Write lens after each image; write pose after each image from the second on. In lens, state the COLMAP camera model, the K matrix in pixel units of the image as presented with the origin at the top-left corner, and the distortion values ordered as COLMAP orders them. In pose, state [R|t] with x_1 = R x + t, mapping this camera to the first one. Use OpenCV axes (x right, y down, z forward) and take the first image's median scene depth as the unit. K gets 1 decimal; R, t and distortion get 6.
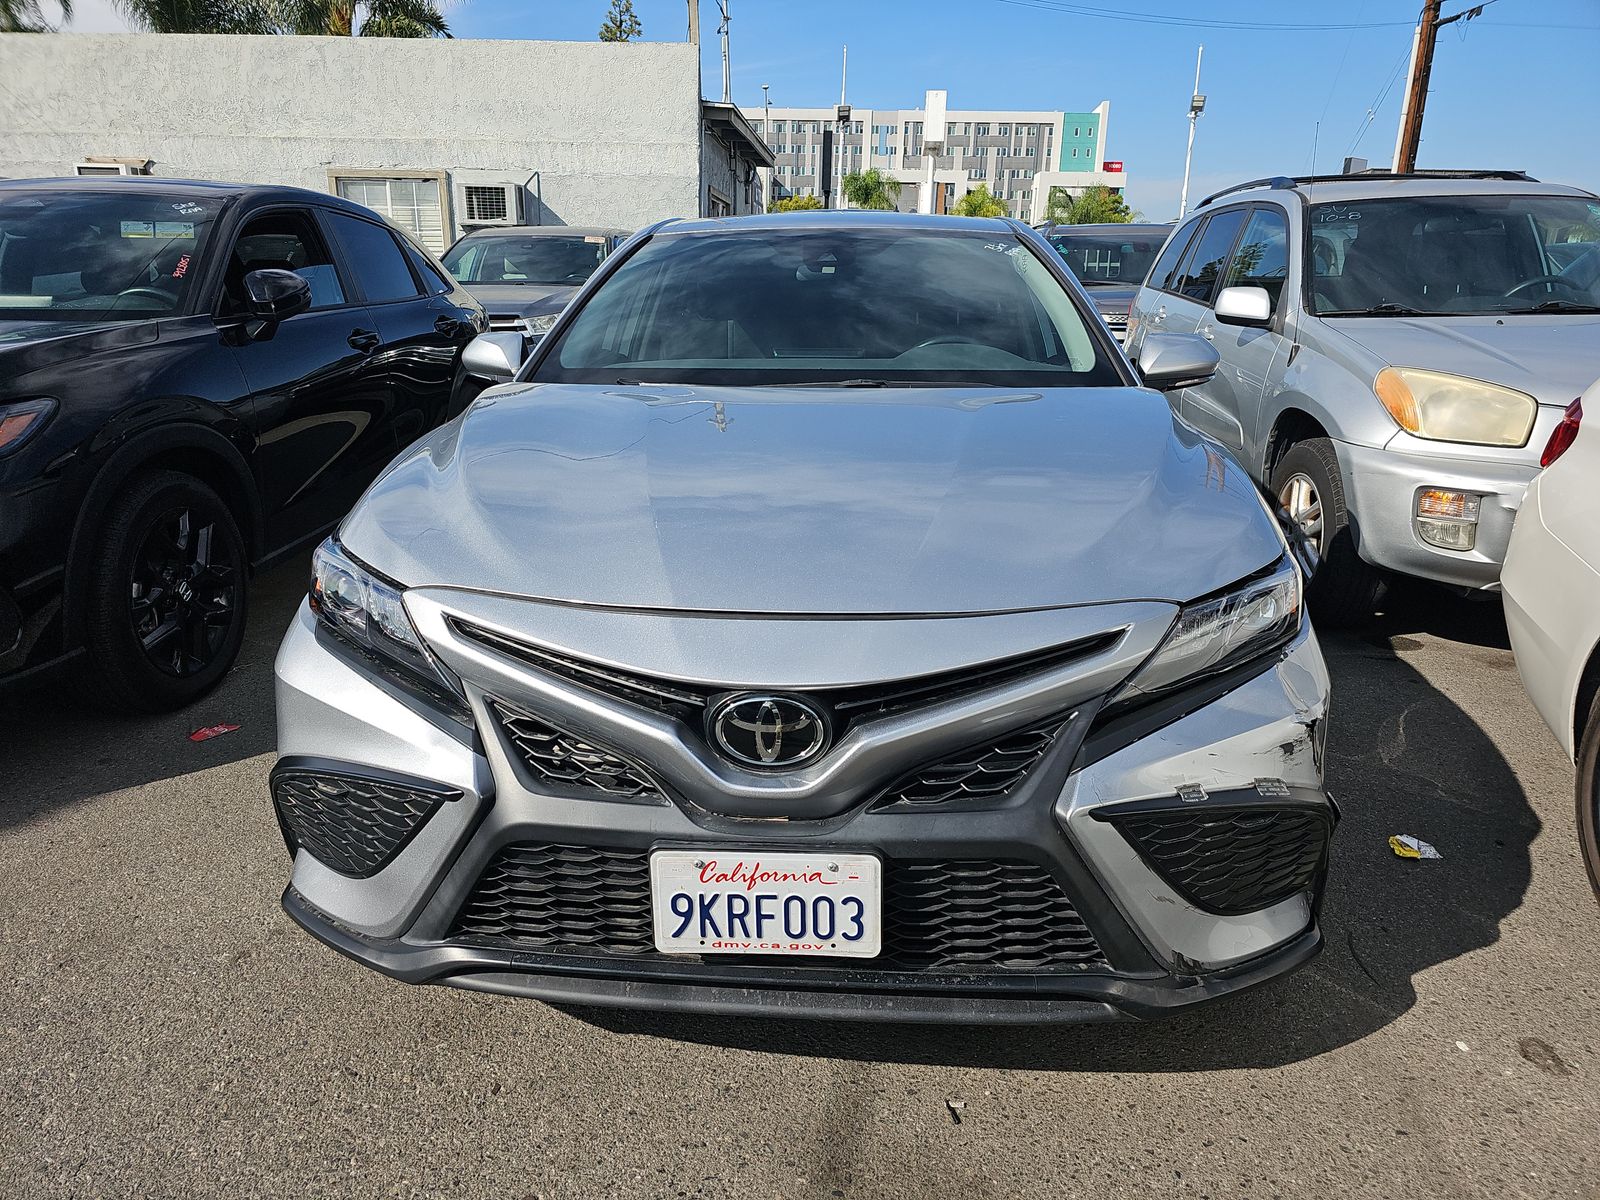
lens RADIAL K [[1067.0, 0, 791.4], [0, 1067.0, 600.6], [0, 0, 1]] dist [0.035963, -0.027391]
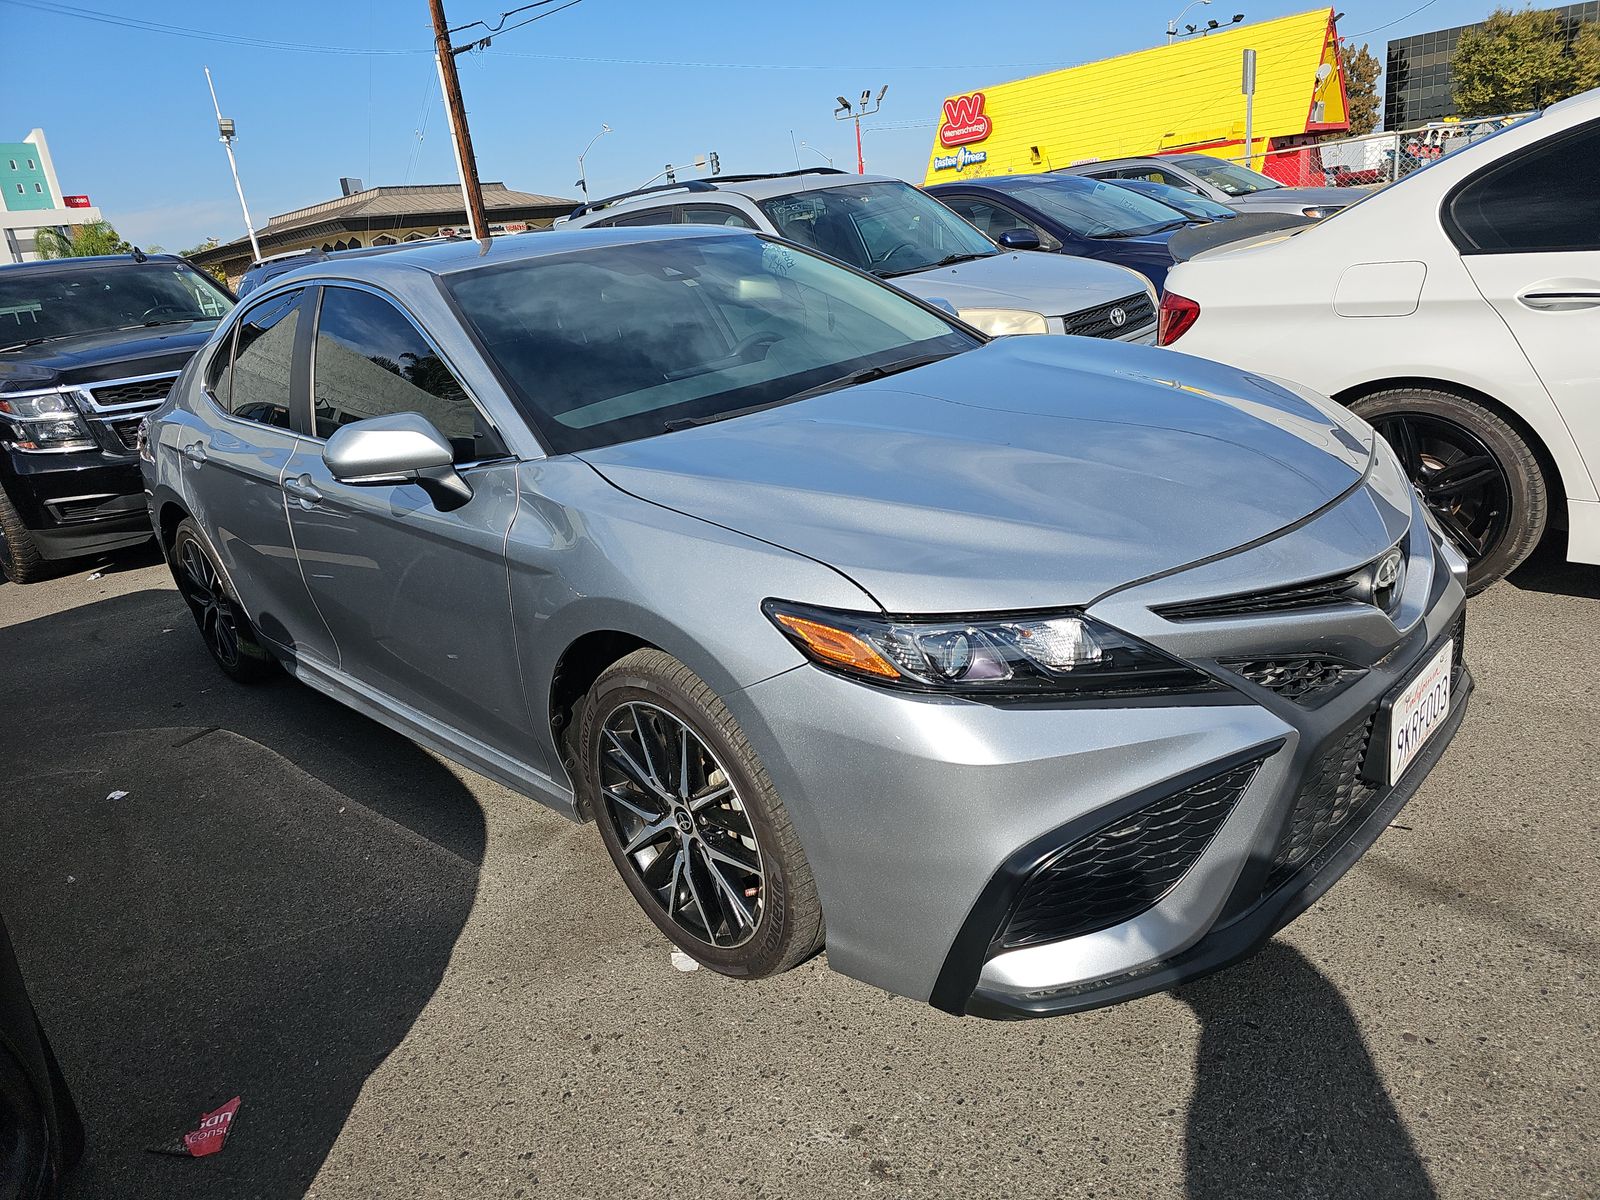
lens RADIAL K [[1067.0, 0, 799.7], [0, 1067.0, 601.7], [0, 0, 1]] dist [0.035963, -0.027391]
pose [[0.641584, -0.329491, 0.692680, -0.096003], [0.341941, 0.931204, 0.126234, -0.018363], [-0.686619, 0.155866, 0.710112, 0.040331]]
